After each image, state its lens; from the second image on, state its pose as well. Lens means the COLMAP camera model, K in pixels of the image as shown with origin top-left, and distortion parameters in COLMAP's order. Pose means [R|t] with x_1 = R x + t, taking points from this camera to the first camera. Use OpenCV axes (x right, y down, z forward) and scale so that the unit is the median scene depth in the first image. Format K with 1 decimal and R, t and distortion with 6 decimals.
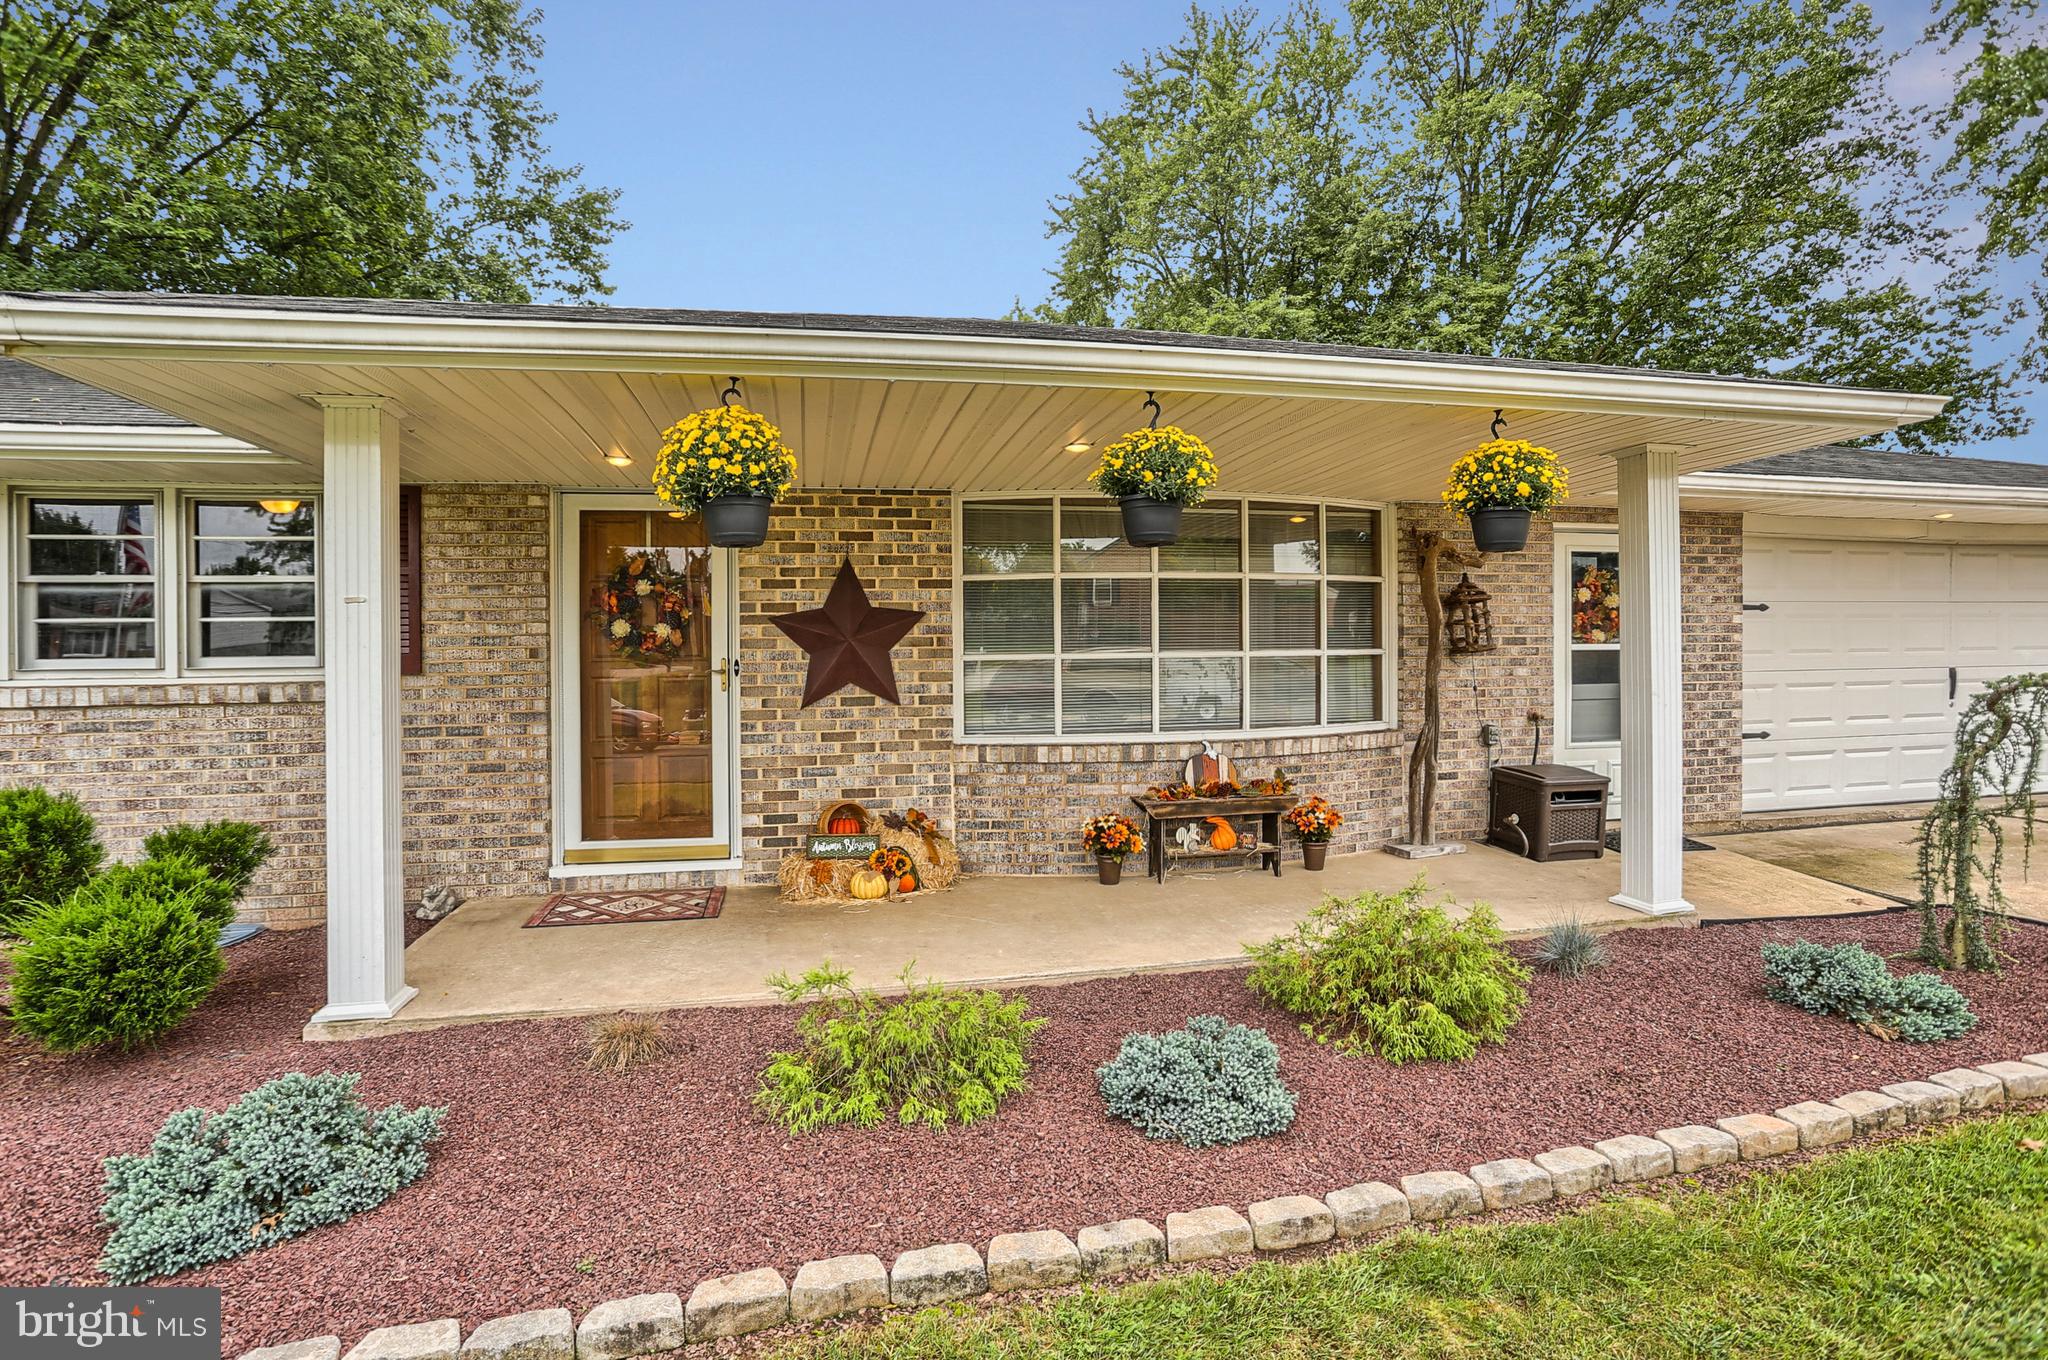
lens RADIAL K [[991.7, 0, 1026.6], [0, 991.7, 673.5], [0, 0, 1]] dist [-0.075828, 0.033665]
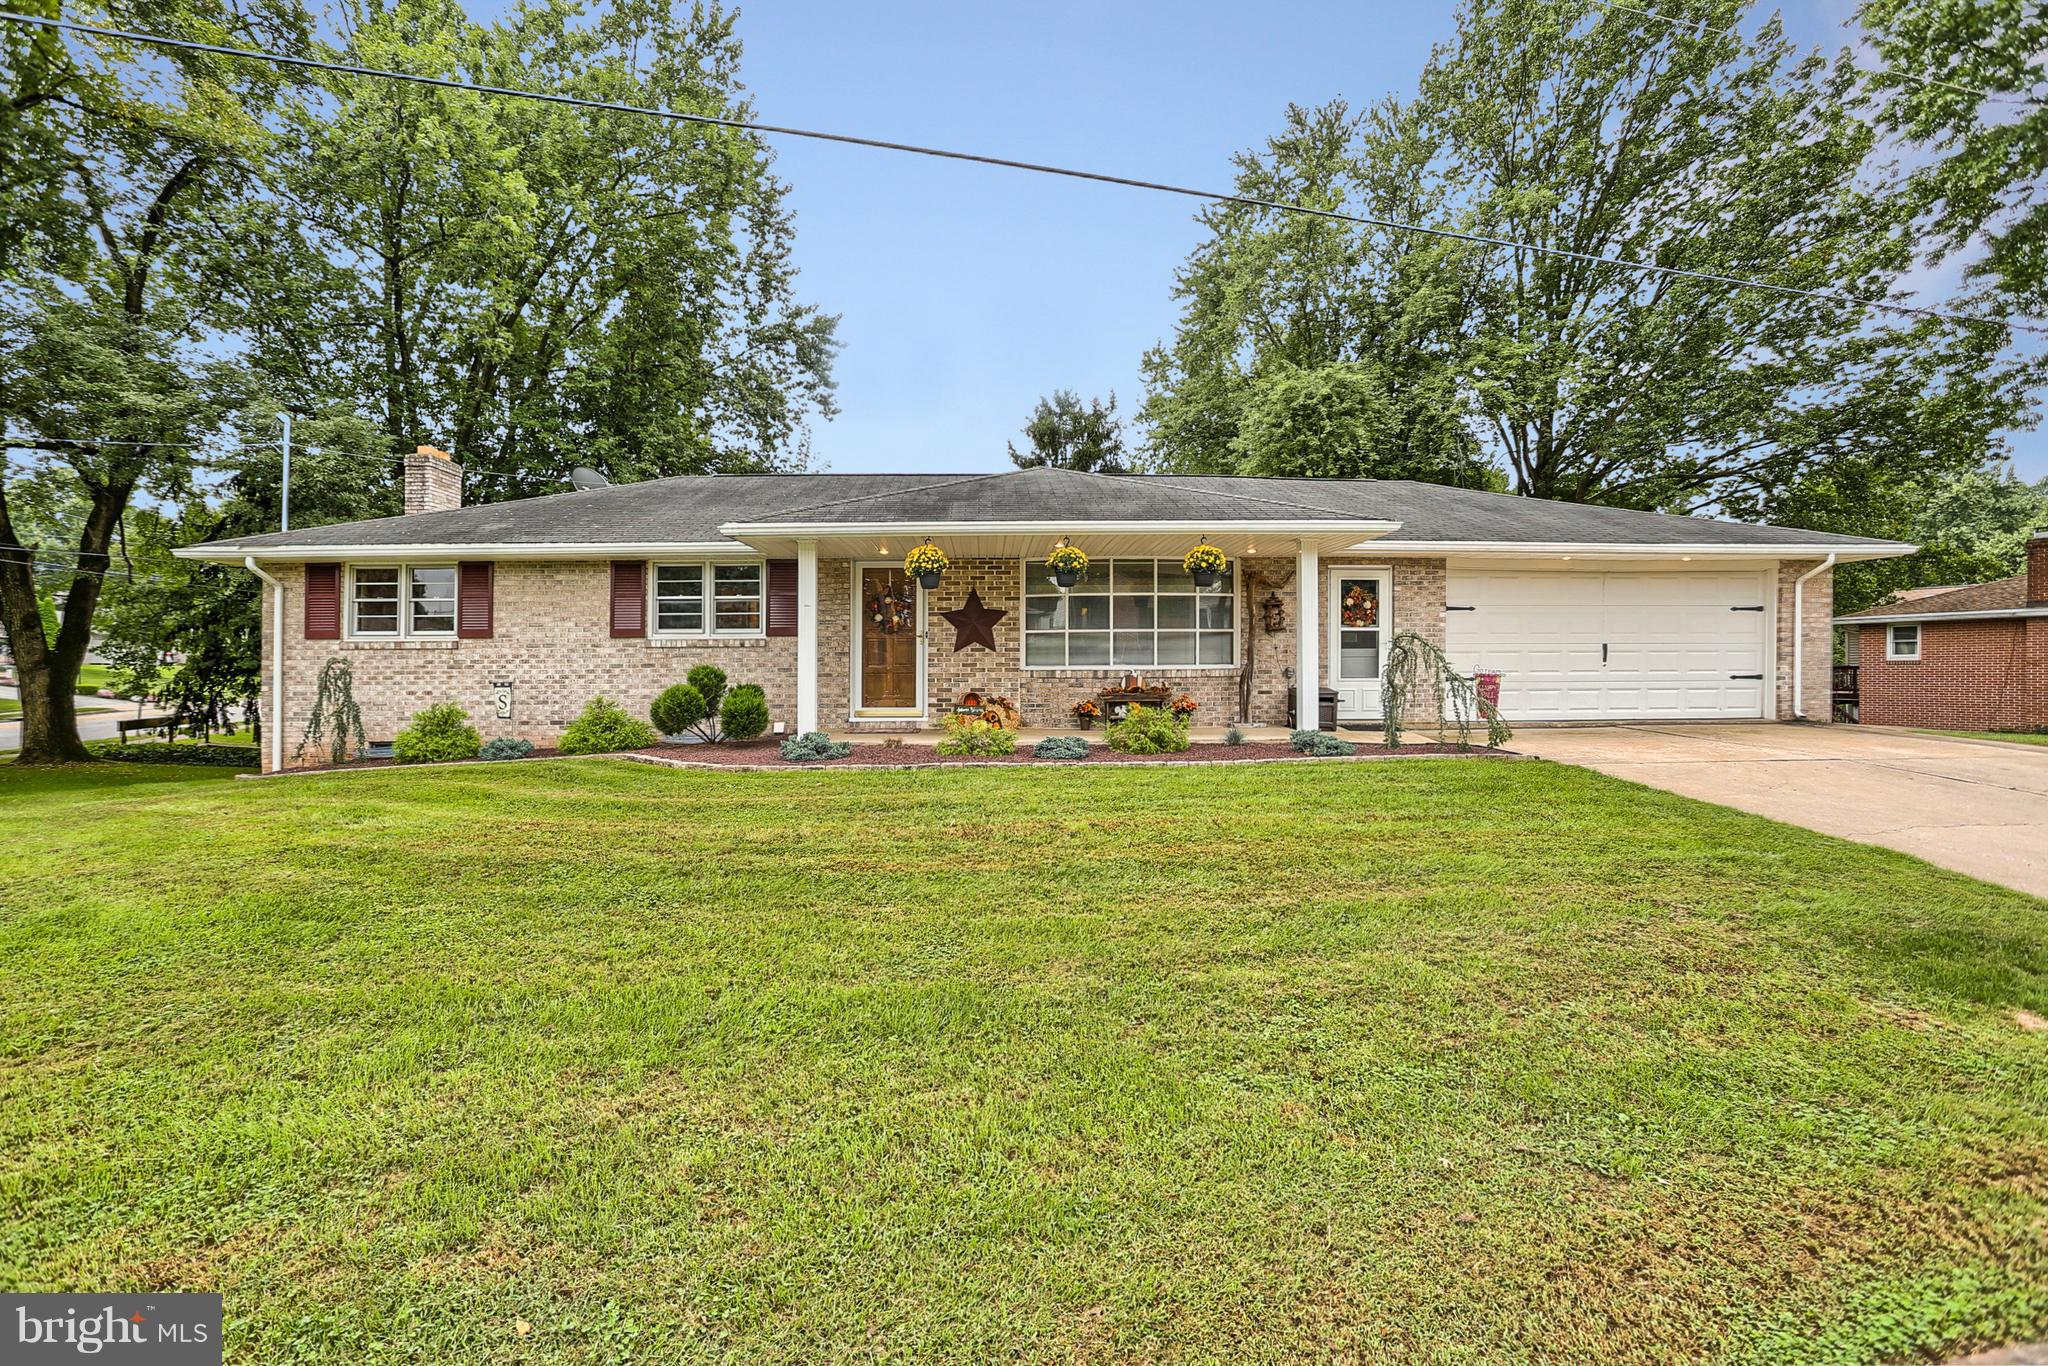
lens RADIAL K [[991.7, 0, 1026.6], [0, 991.7, 676.5], [0, 0, 1]] dist [-0.075828, 0.033665]
pose [[0.984872, 0.010267, -0.172980, 0.301496], [-0.010837, 0.999939, -0.002349, 0.083780], [0.172945, 0.004188, 0.984923, -1.107108]]
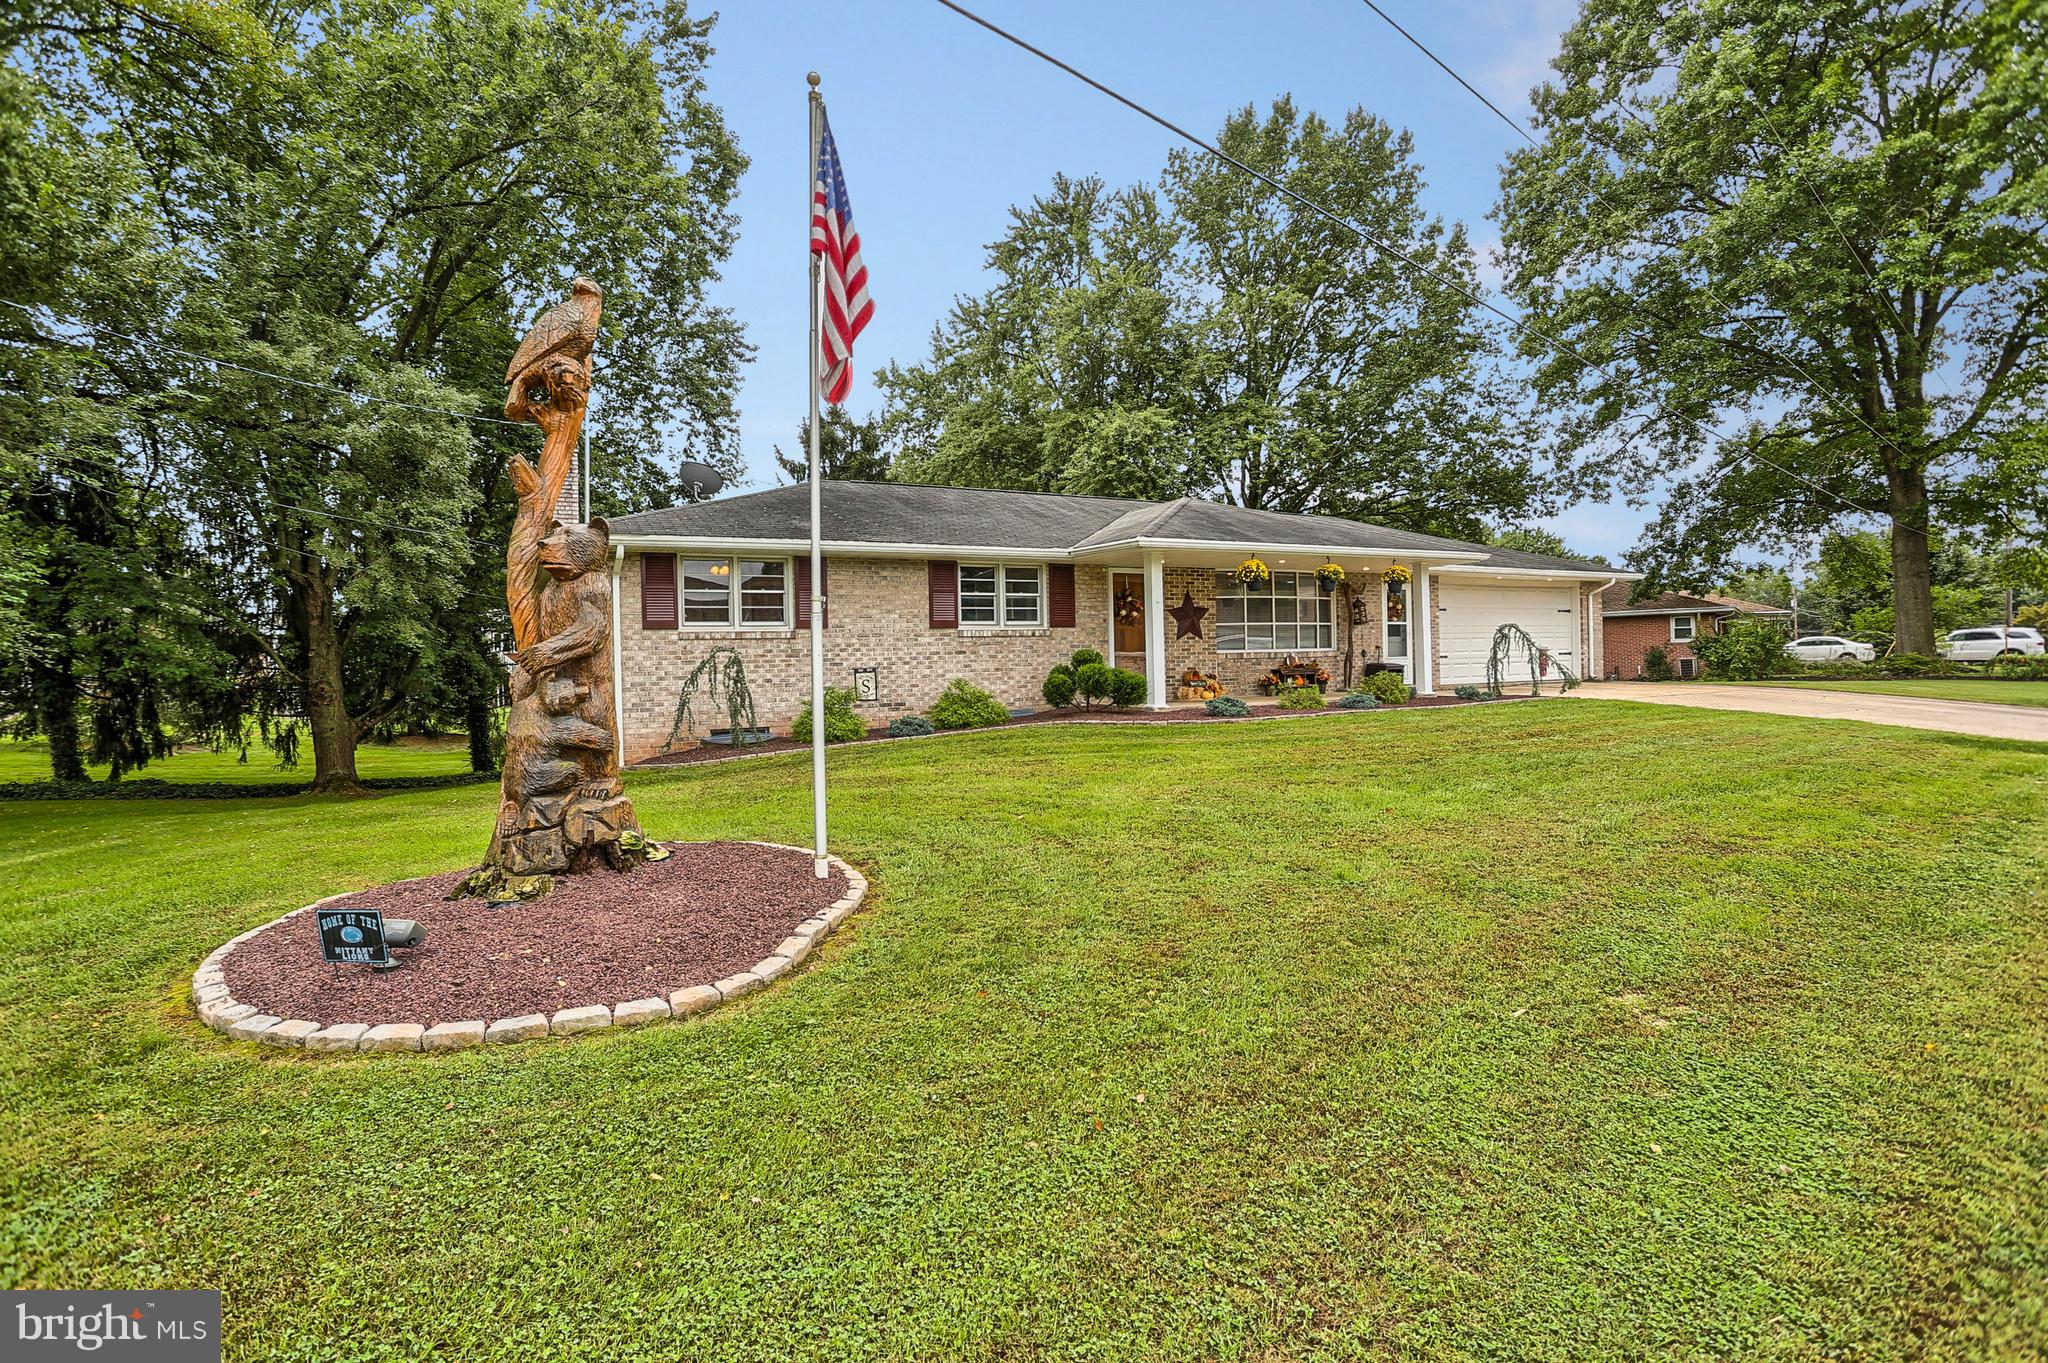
lens RADIAL K [[1002.3, 0, 1017.2], [0, 1002.3, 673.6], [0, 0, 1]] dist [-0.082460, 0.038799]
pose [[0.963034, -0.011350, 0.269141, -1.318412], [0.014740, 0.999835, -0.010578, 0.141413], [-0.268976, 0.014155, 0.963043, -1.562534]]
